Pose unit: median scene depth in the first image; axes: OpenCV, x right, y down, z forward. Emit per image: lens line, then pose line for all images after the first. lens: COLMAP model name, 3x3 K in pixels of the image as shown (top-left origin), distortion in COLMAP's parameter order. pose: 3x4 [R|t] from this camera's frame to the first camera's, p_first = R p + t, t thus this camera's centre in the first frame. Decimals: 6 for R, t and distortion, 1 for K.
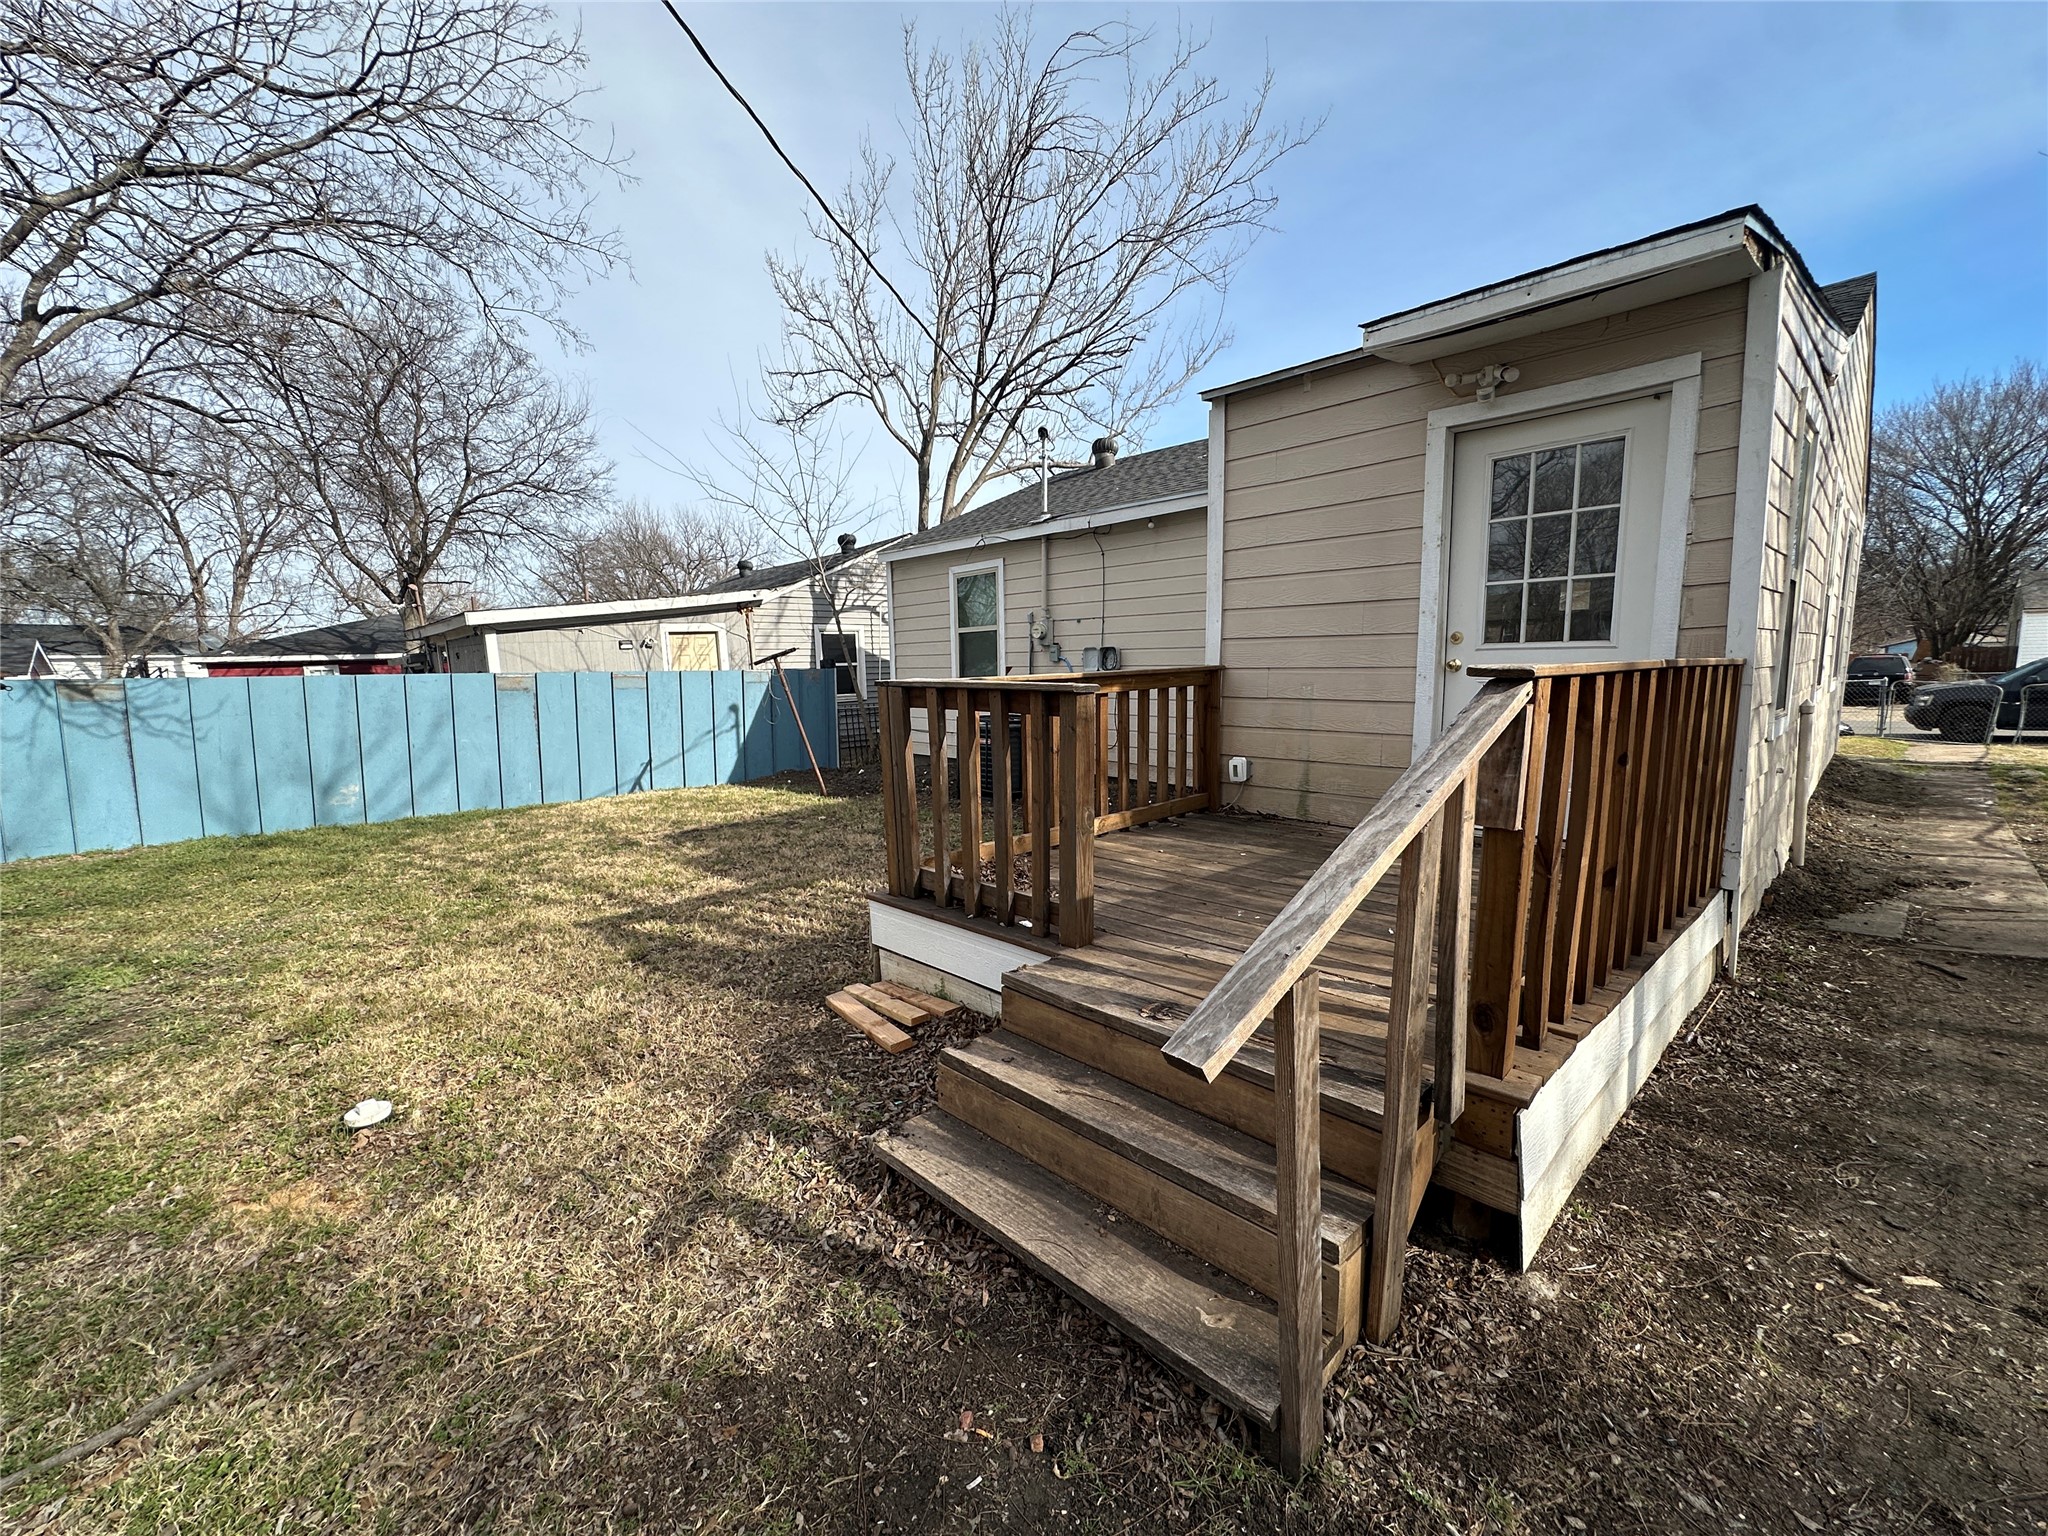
lens RADIAL K [[817.6, 0, 1018.0], [0, 817.6, 768.0], [0, 0, 1]] dist [-0.000647, -0.000038]
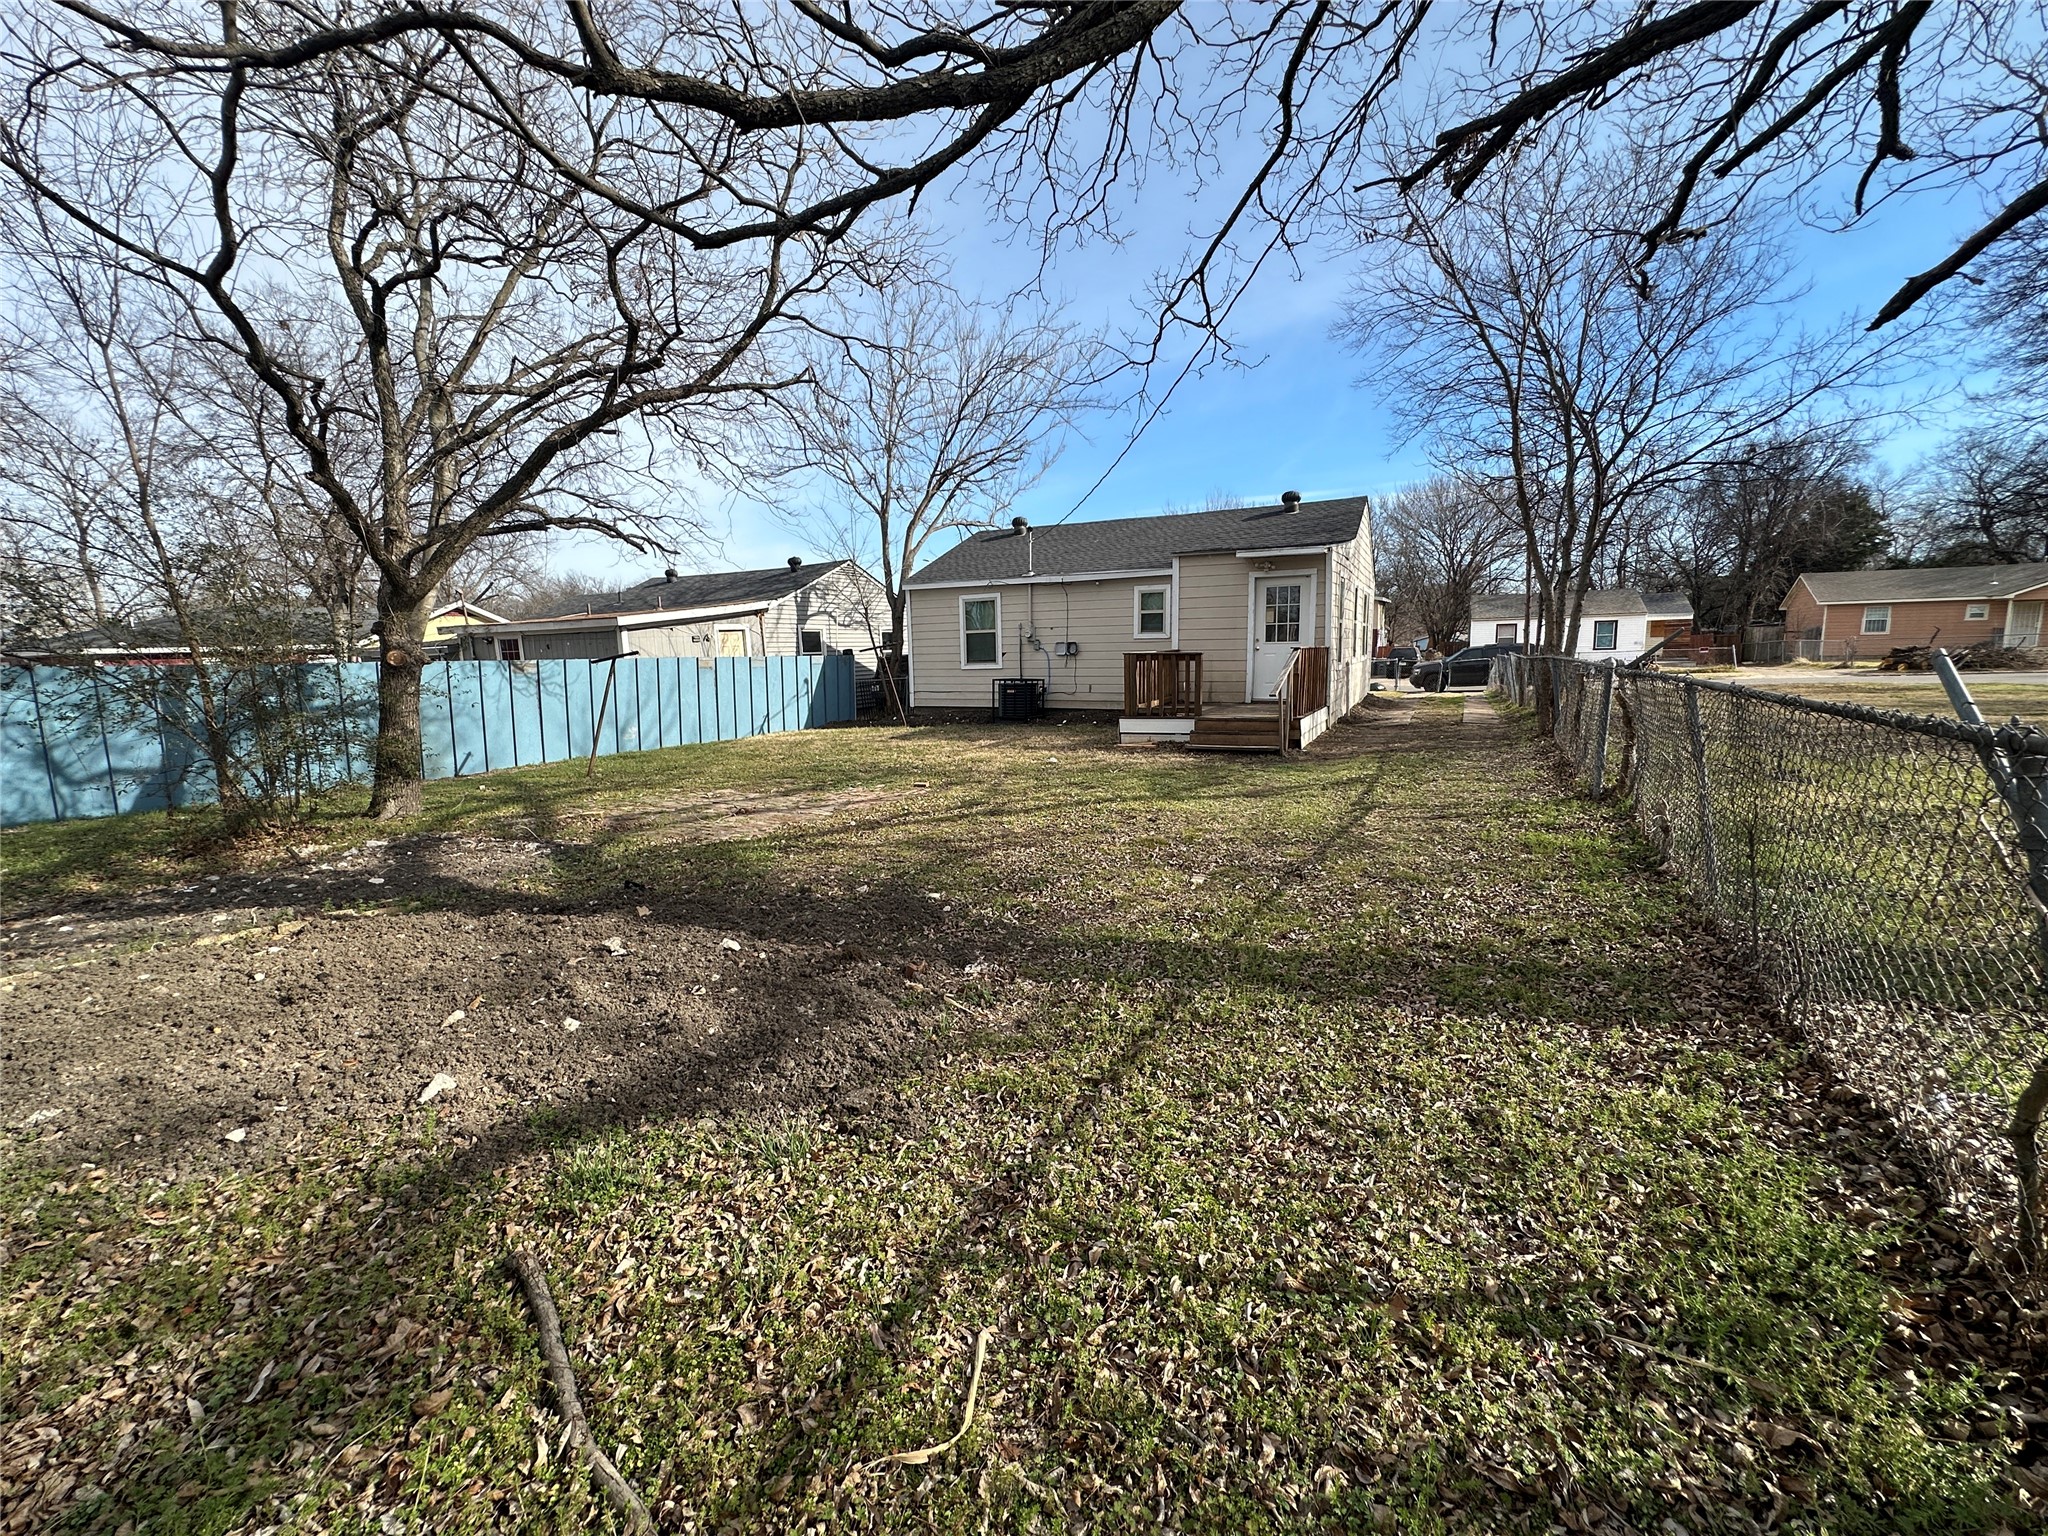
lens RADIAL K [[817.6, 0, 1018.0], [0, 817.6, 768.0], [0, 0, 1]] dist [-0.000647, -0.000038]
pose [[0.936610, -0.050589, 0.346701, -0.506114], [0.047967, 0.998718, 0.016147, 0.083939], [-0.347074, 0.001506, 0.937837, -0.575188]]
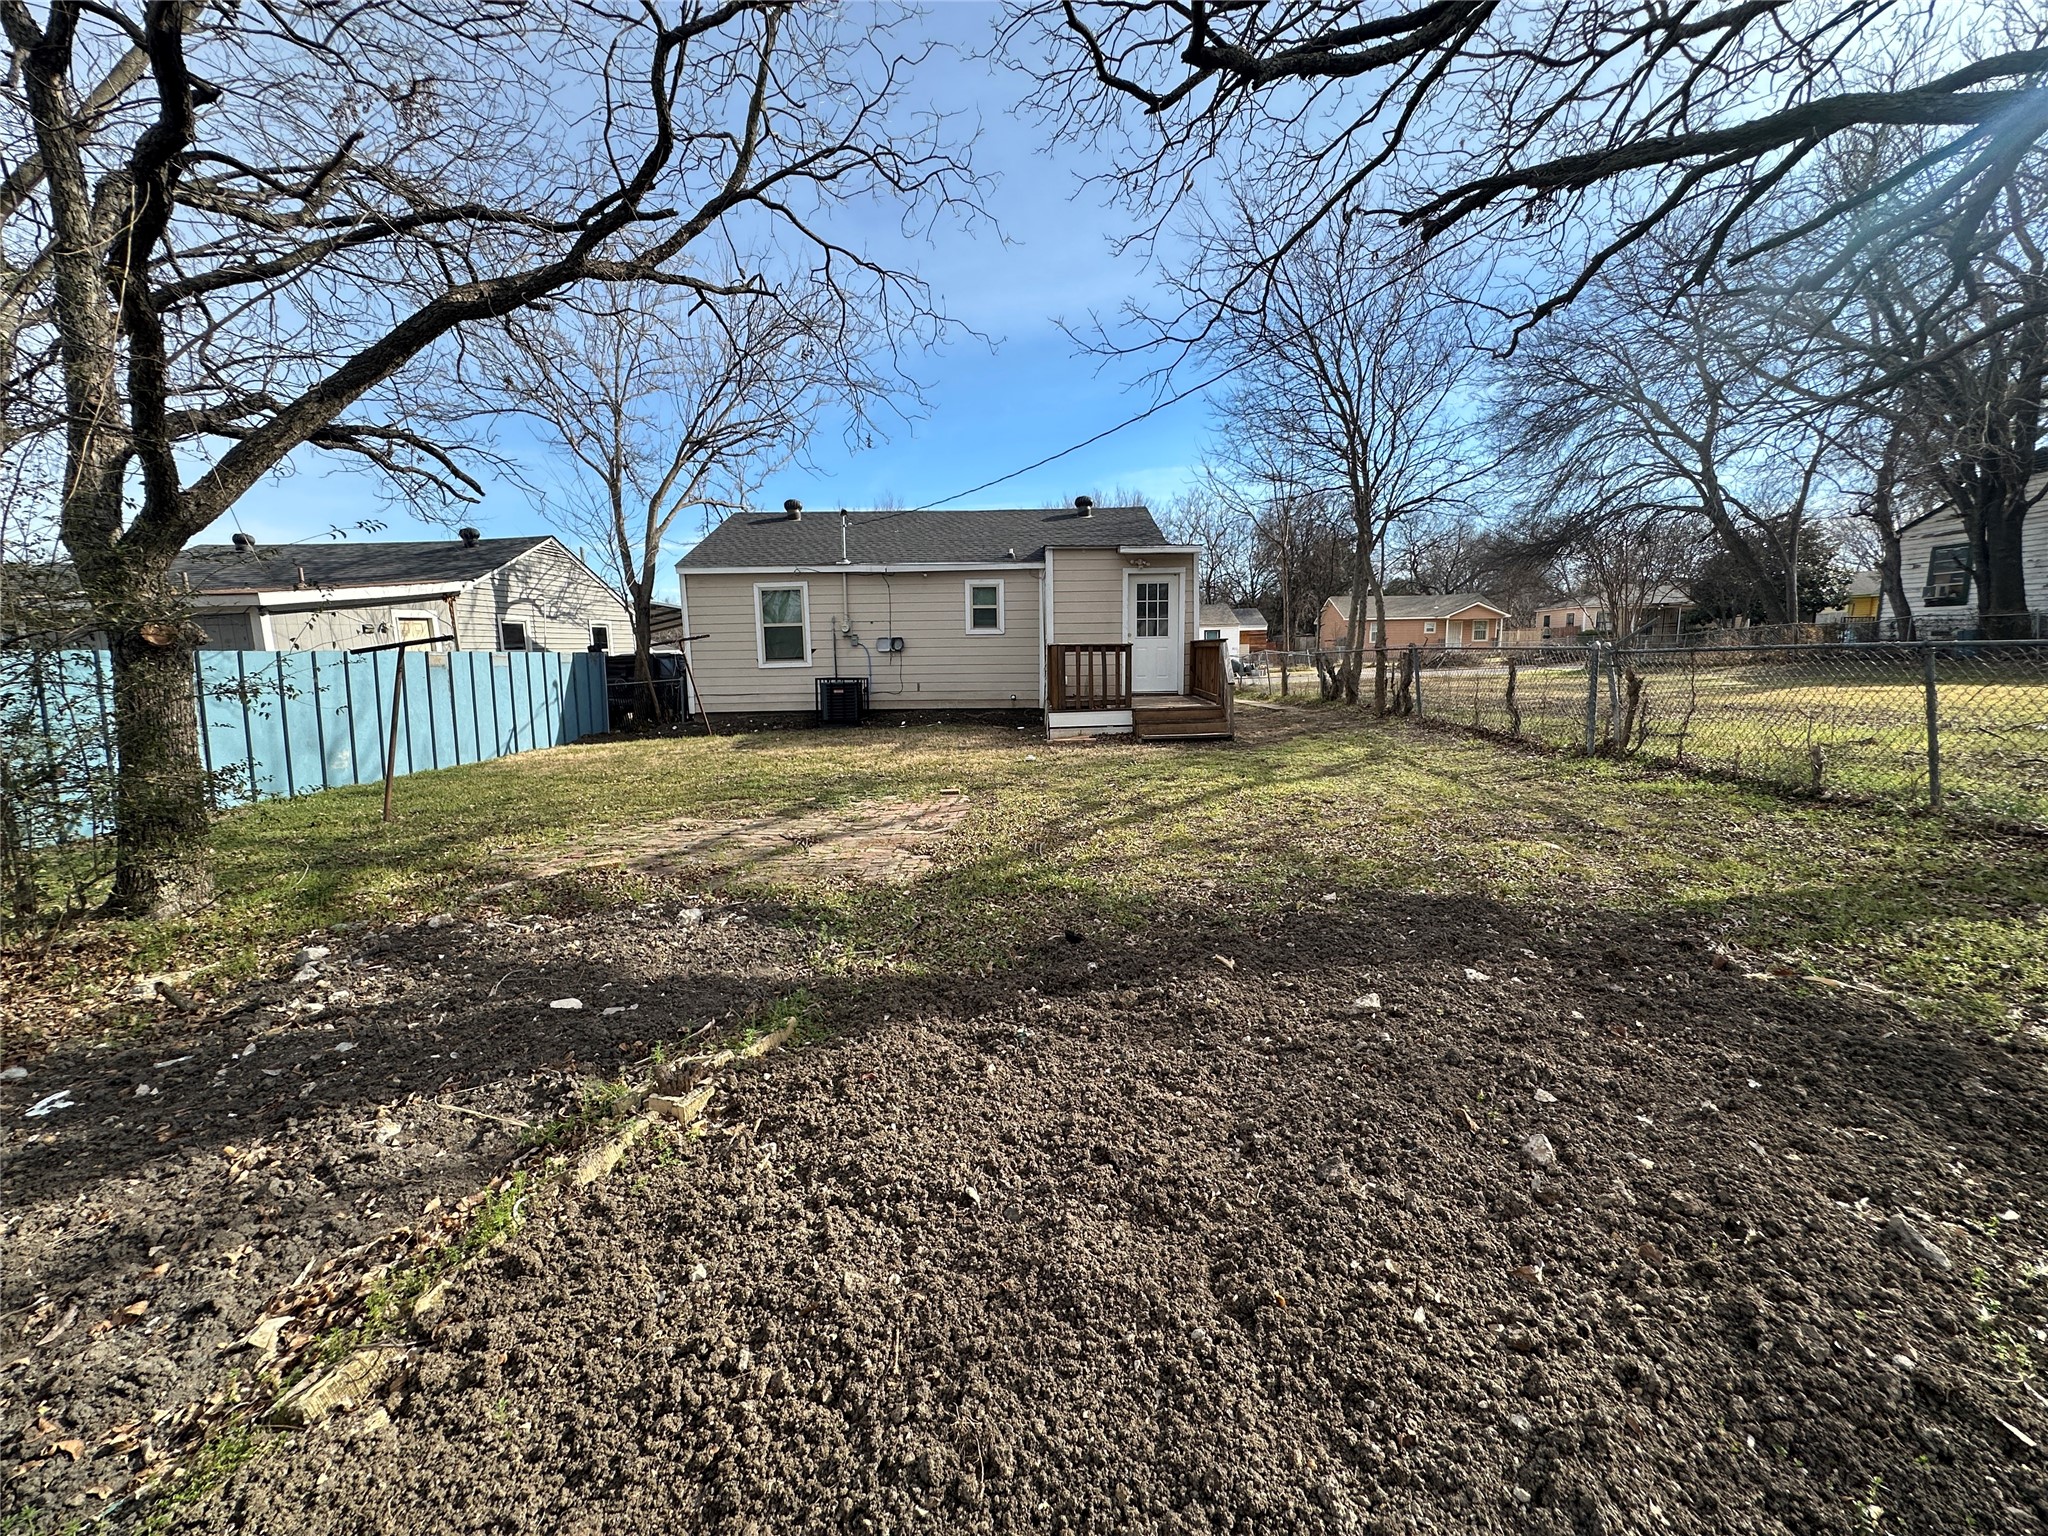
lens RADIAL K [[817.6, 0, 1018.0], [0, 817.6, 768.0], [0, 0, 1]] dist [-0.000647, -0.000038]
pose [[0.678987, -0.098431, 0.727522, -0.759903], [0.099584, 0.994161, 0.041566, 0.067253], [-0.727365, 0.044227, 0.684825, -0.316095]]
